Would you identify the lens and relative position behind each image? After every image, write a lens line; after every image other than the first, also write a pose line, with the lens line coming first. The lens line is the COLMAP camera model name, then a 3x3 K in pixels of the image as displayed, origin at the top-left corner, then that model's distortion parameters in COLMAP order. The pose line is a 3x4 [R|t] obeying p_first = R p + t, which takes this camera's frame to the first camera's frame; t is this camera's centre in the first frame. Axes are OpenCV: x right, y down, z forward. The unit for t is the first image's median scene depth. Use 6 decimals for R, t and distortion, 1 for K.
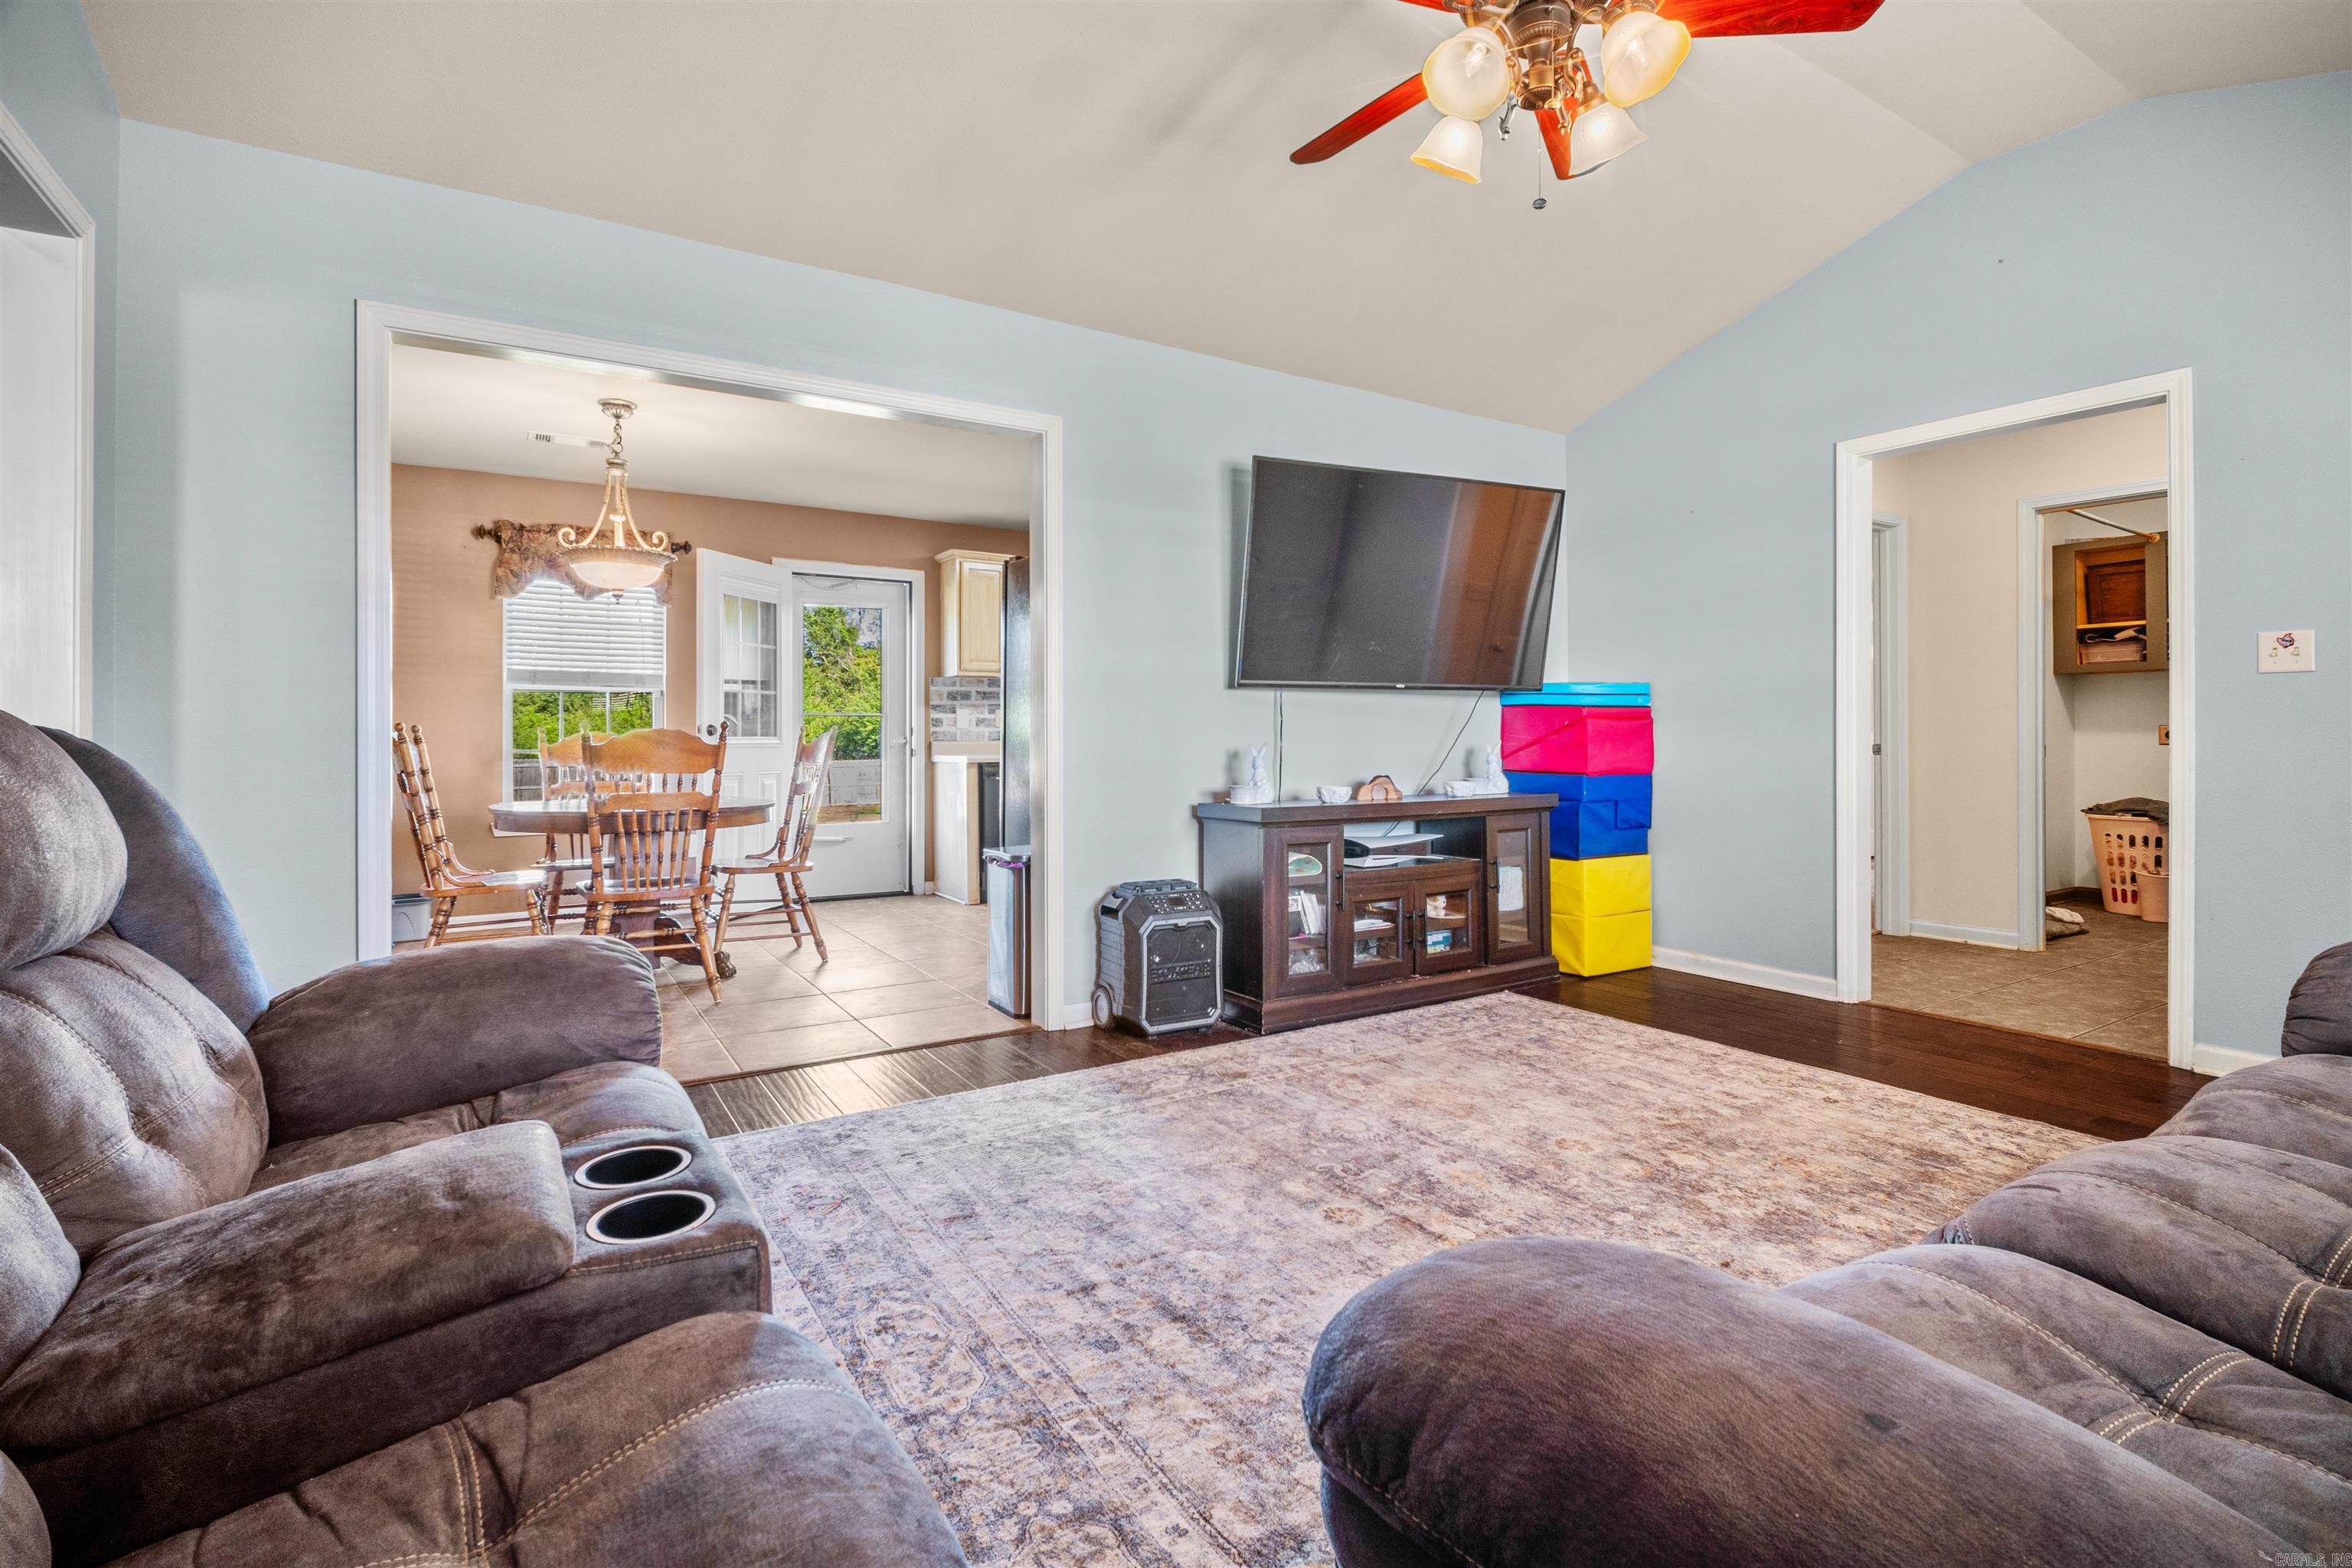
lens RADIAL K [[1086.8, 0, 1195.6], [0, 1086.8, 727.5], [0, 0, 1]] dist [-0.000881, -0.002246]
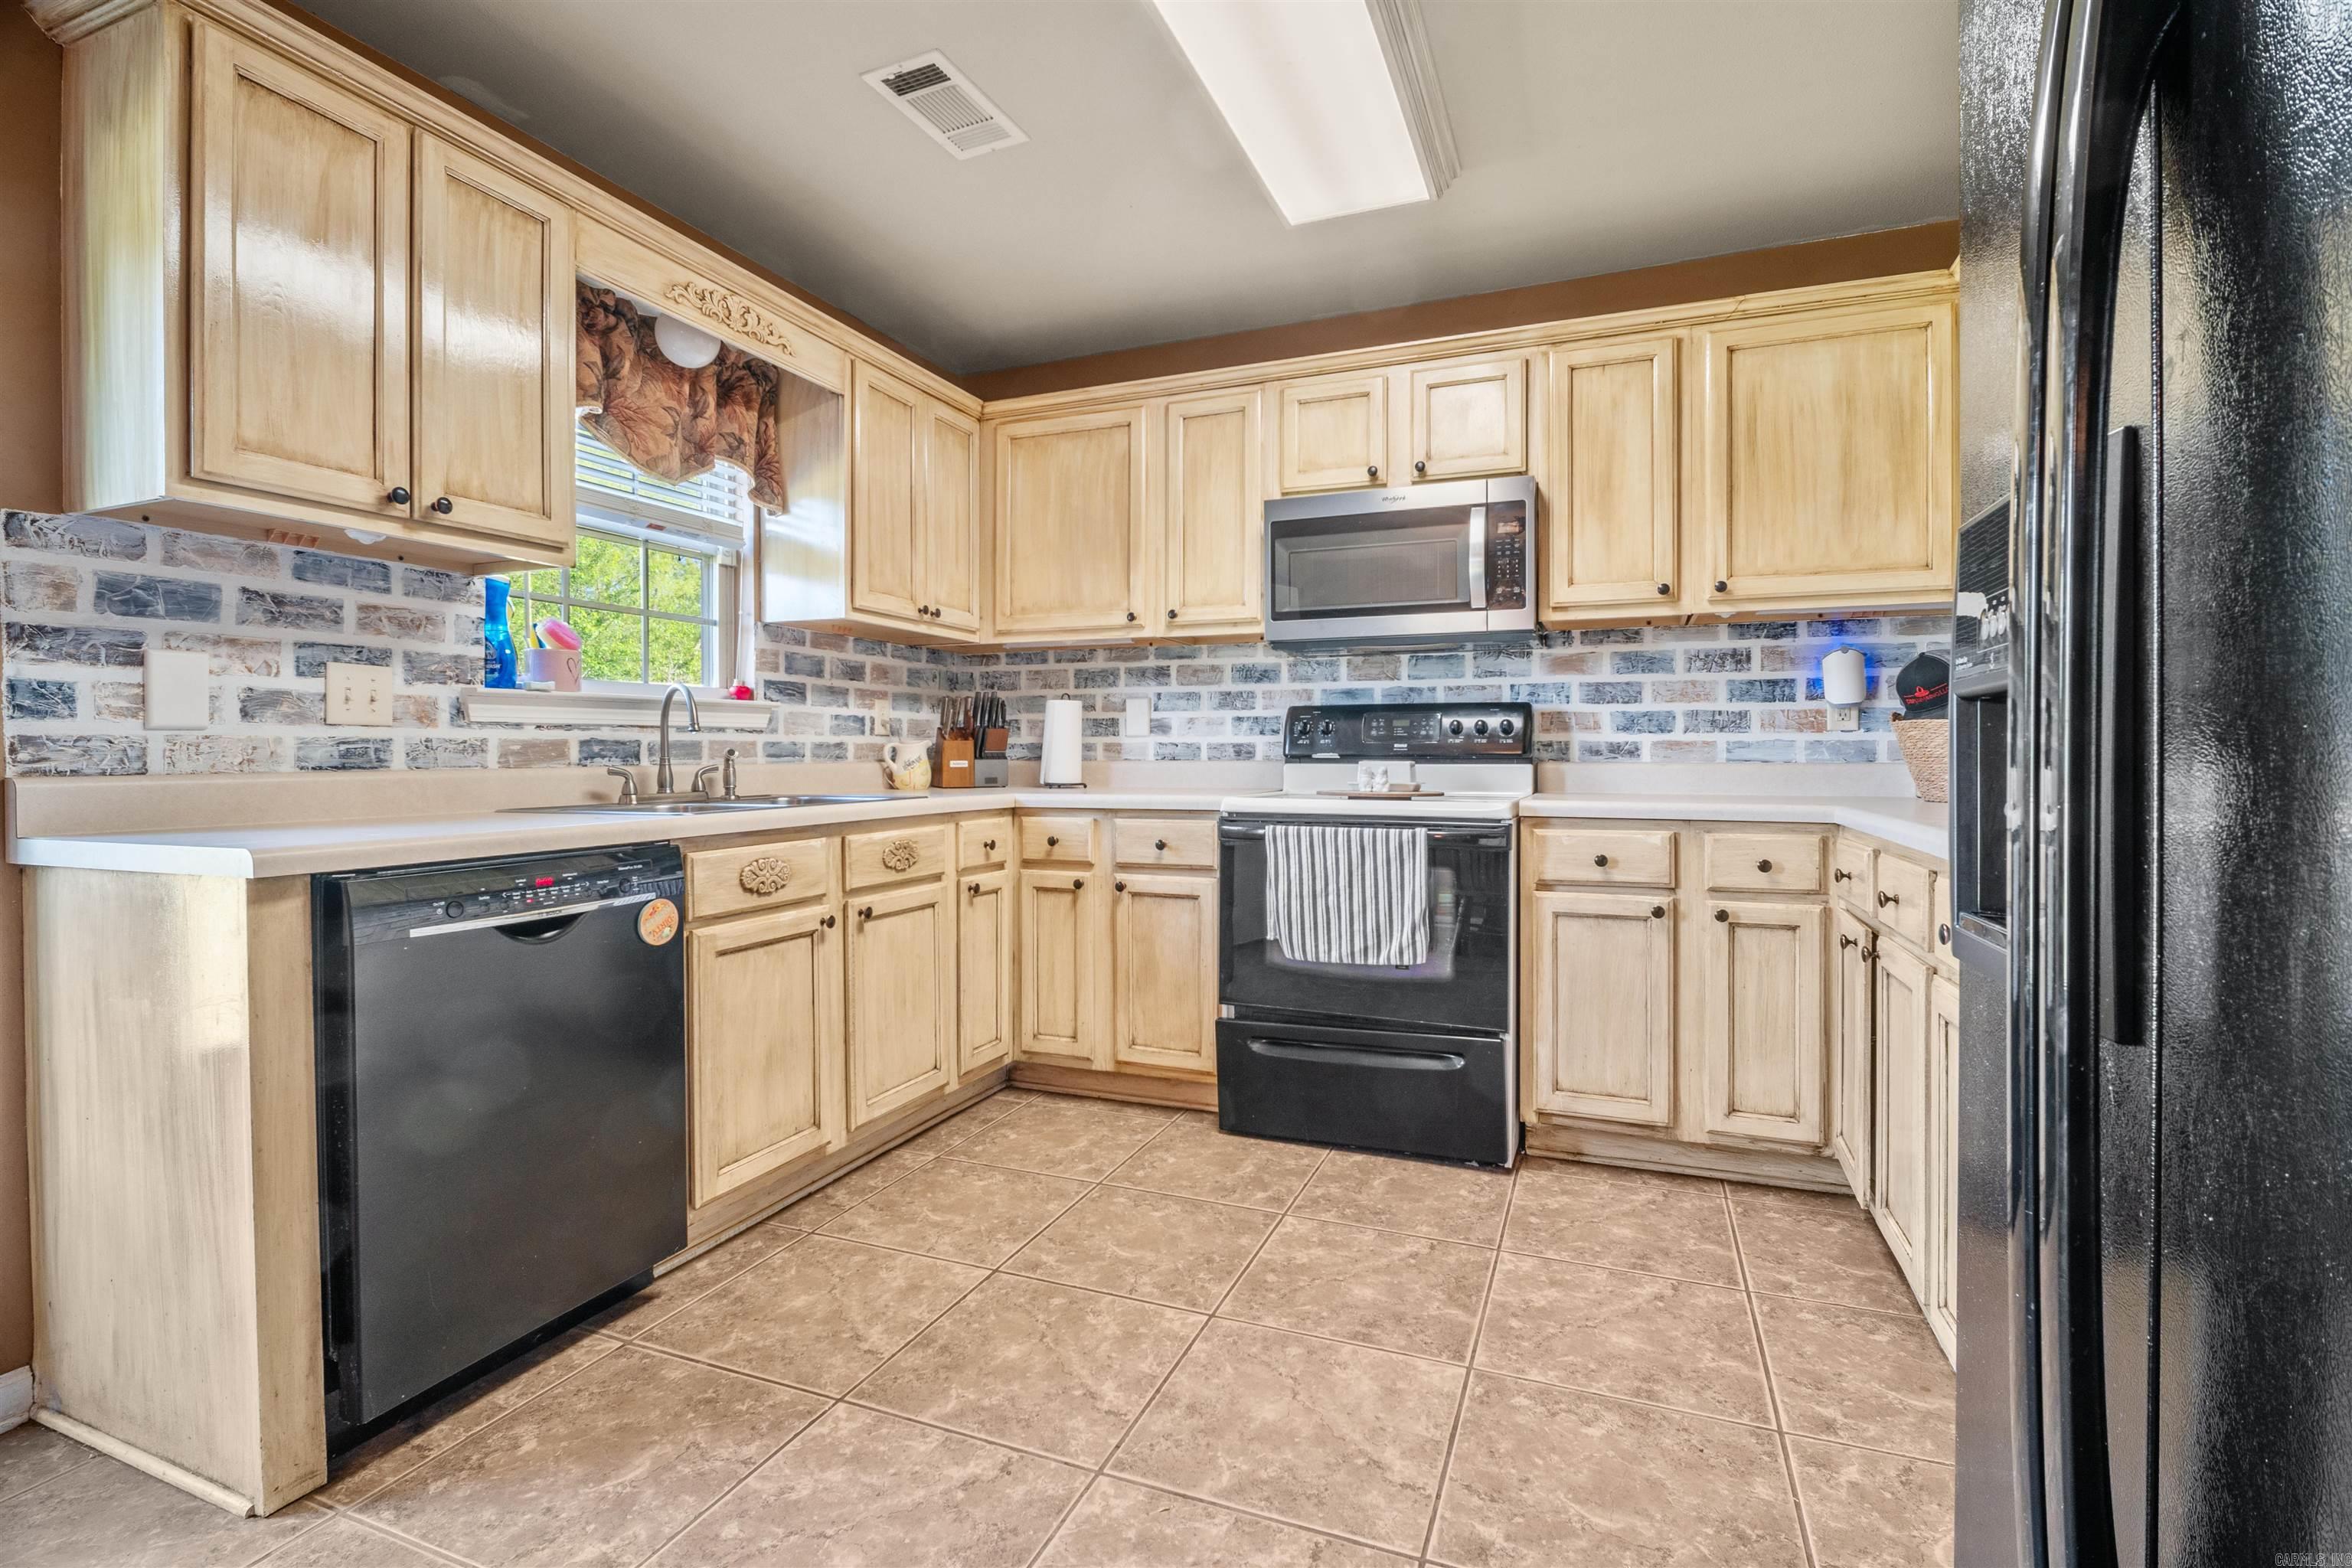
lens RADIAL K [[1086.8, 0, 1177.8], [0, 1086.8, 753.0], [0, 0, 1]] dist [-0.000881, -0.002246]
pose [[0.819000, 0.002613, 0.573788, -0.168227], [-0.006633, 0.999966, 0.004914, 0.004240], [-0.573756, -0.007830, 0.818989, 0.655710]]
